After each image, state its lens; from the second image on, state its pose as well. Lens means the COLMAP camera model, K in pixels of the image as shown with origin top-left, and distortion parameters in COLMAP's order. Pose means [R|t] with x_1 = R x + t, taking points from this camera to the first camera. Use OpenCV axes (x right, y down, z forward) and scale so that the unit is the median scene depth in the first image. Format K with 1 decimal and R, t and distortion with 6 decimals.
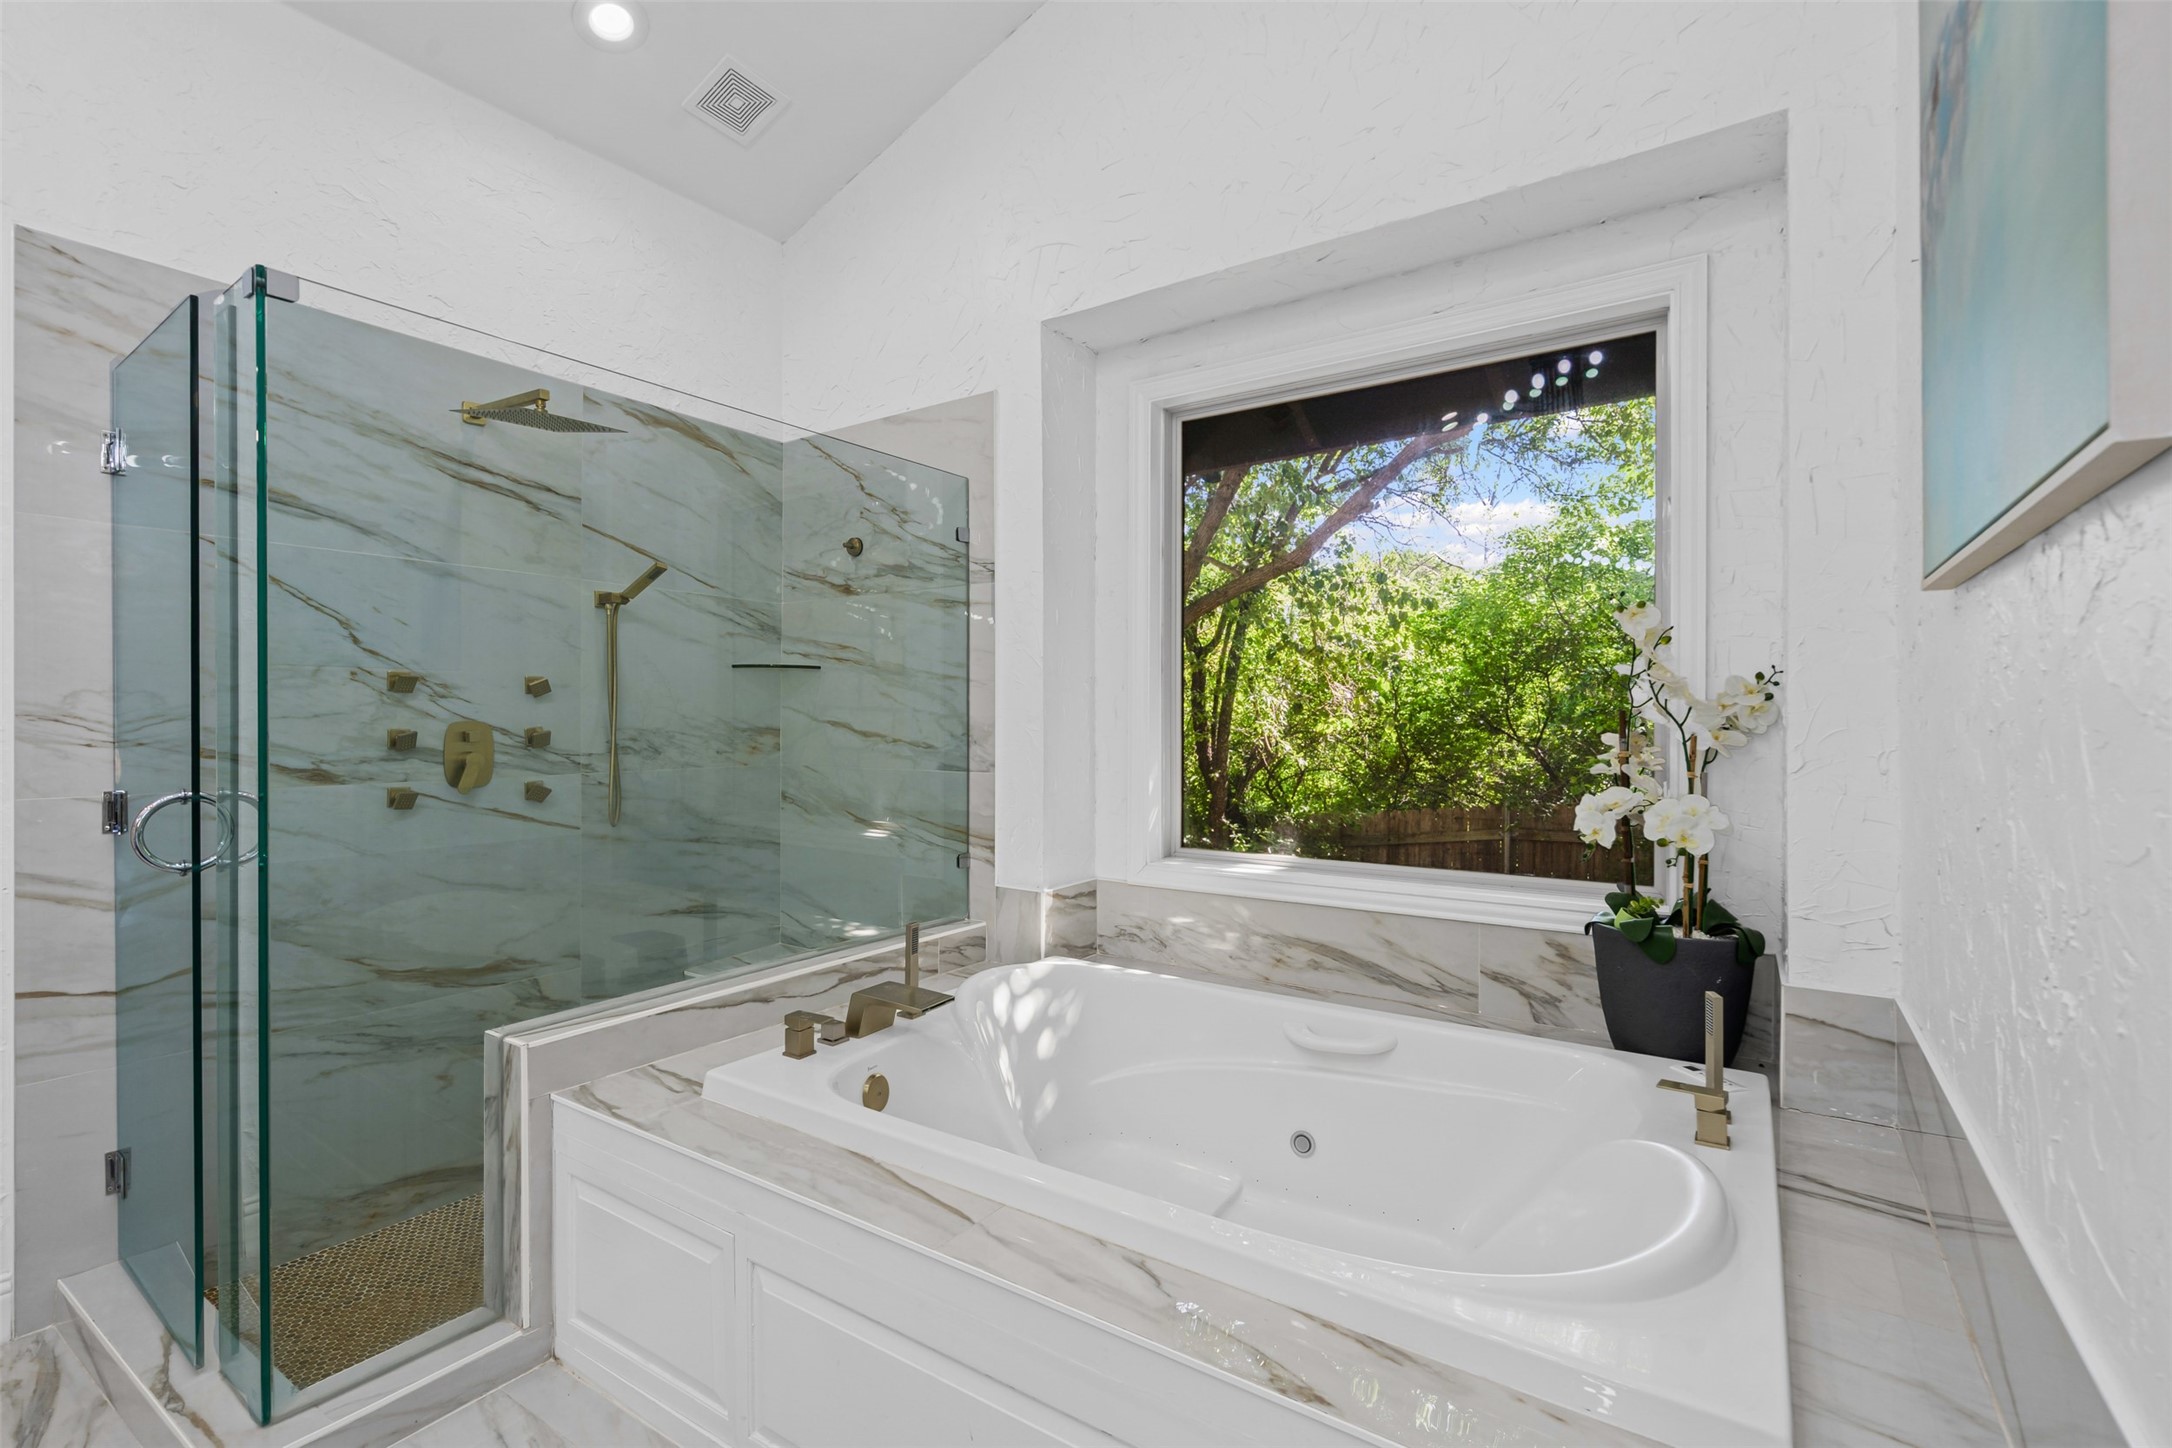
lens RADIAL K [[989.1, 0, 1079.5], [0, 989.1, 725.4], [0, 0, 1]] dist [-0.012481, 0.006499]
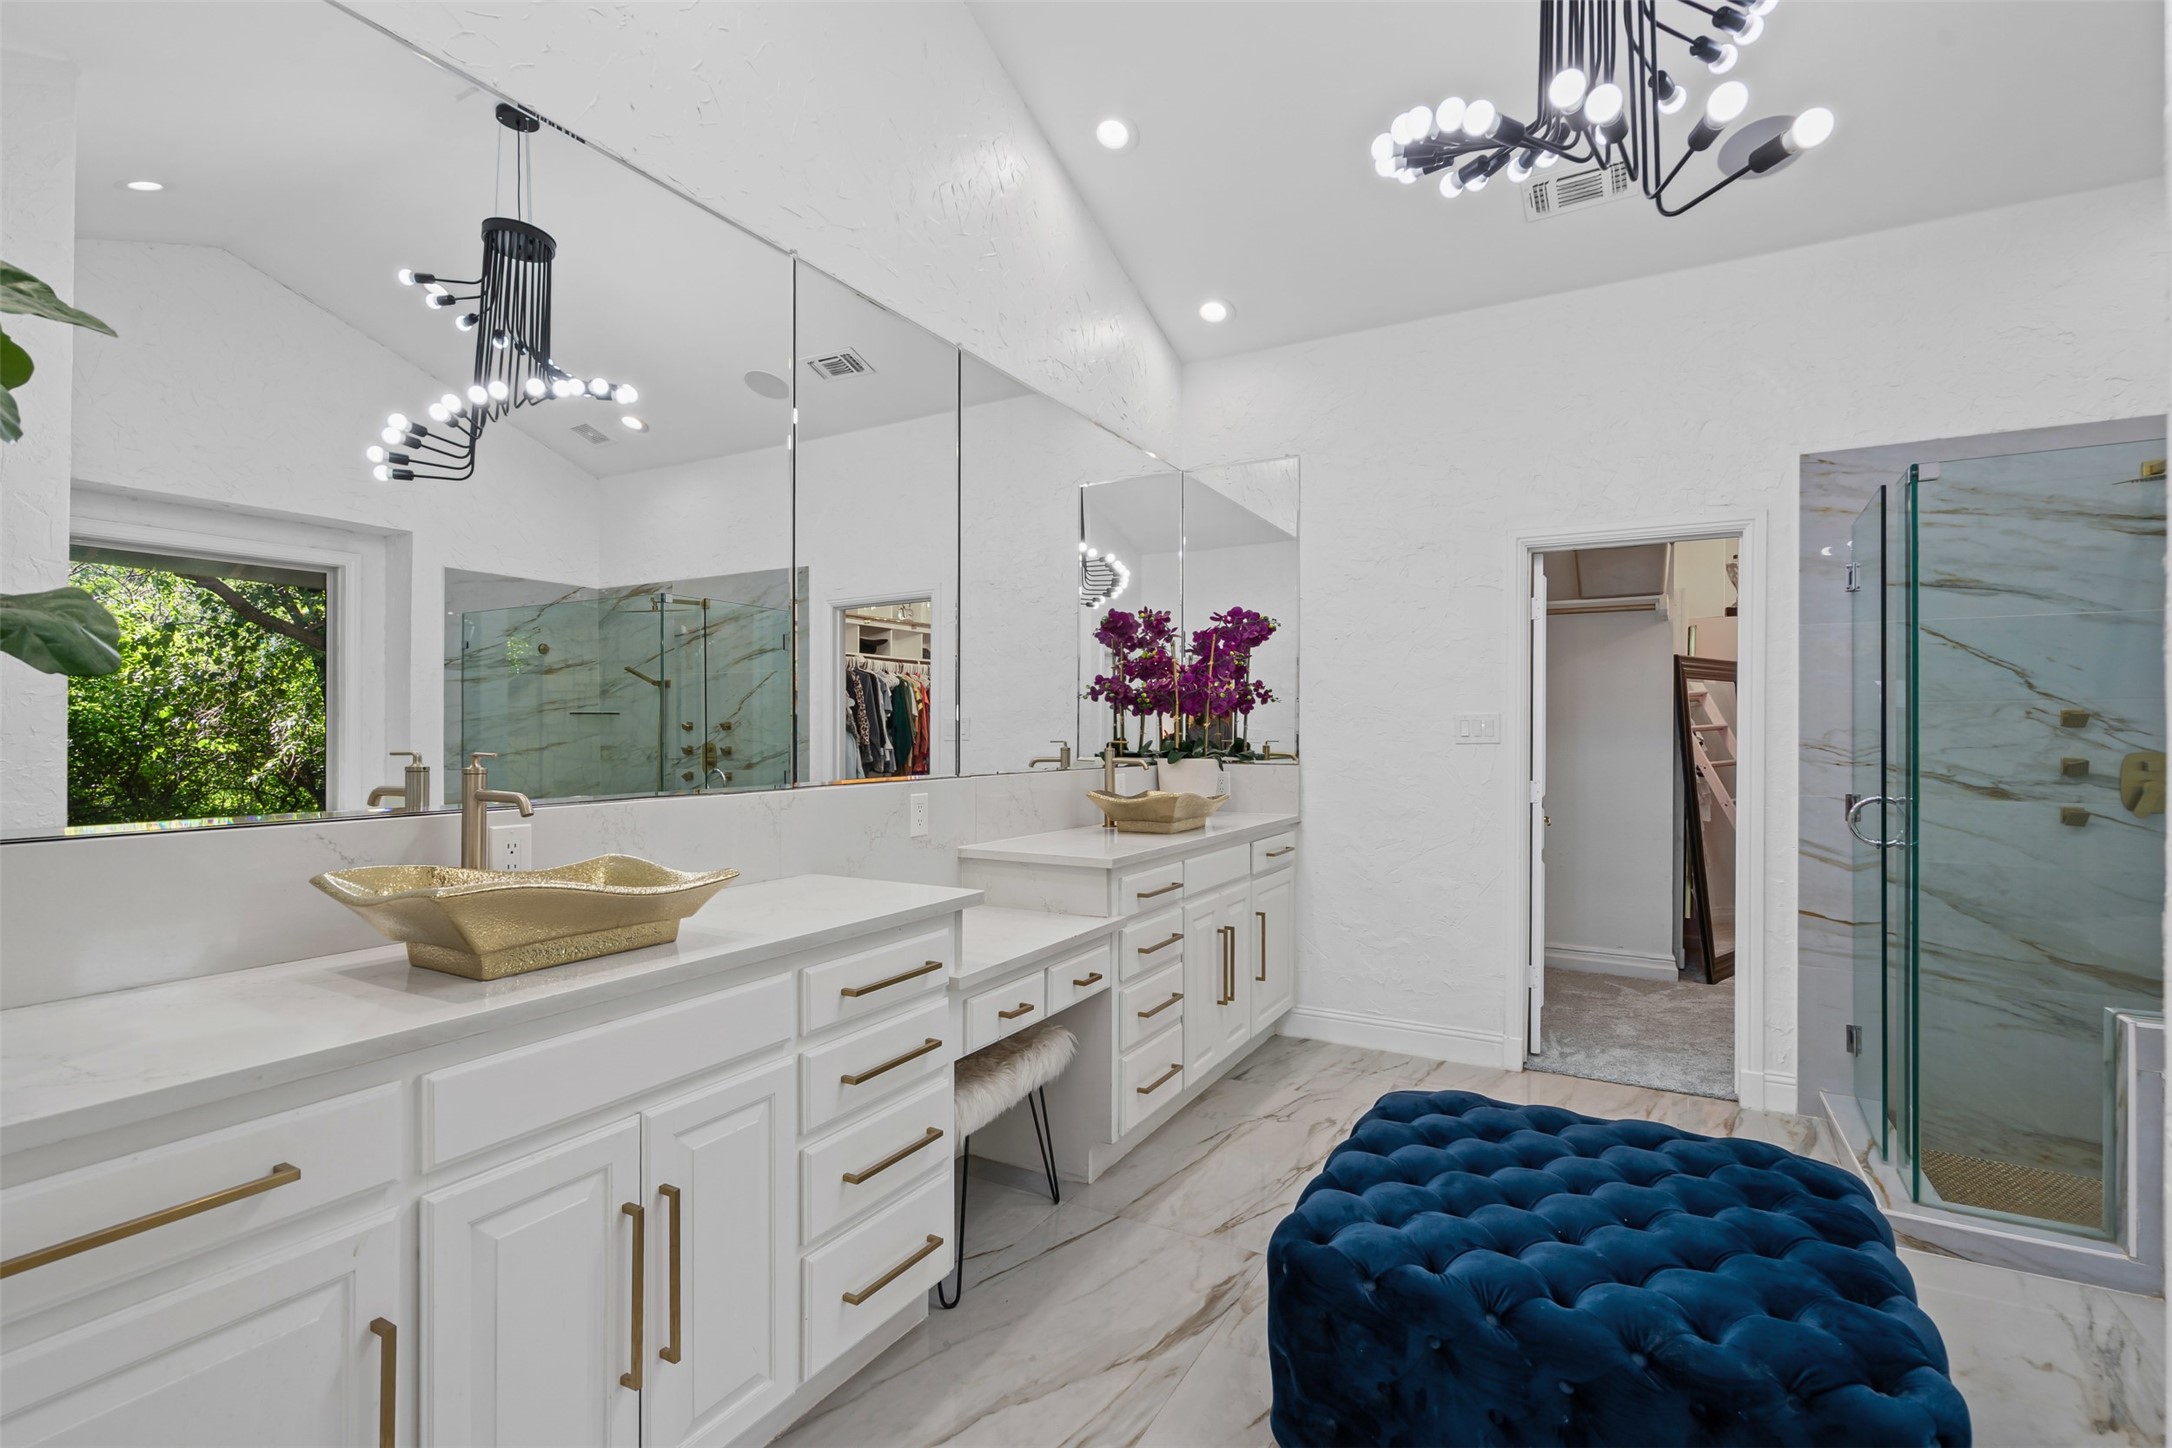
lens RADIAL K [[989.1, 0, 1079.5], [0, 989.1, 725.4], [0, 0, 1]] dist [-0.012481, 0.006499]
pose [[0.075070, -0.007498, -0.997150, 0.415560], [-0.007511, 0.999939, -0.008084, -0.017704], [0.997150, 0.008097, 0.075009, -0.293010]]
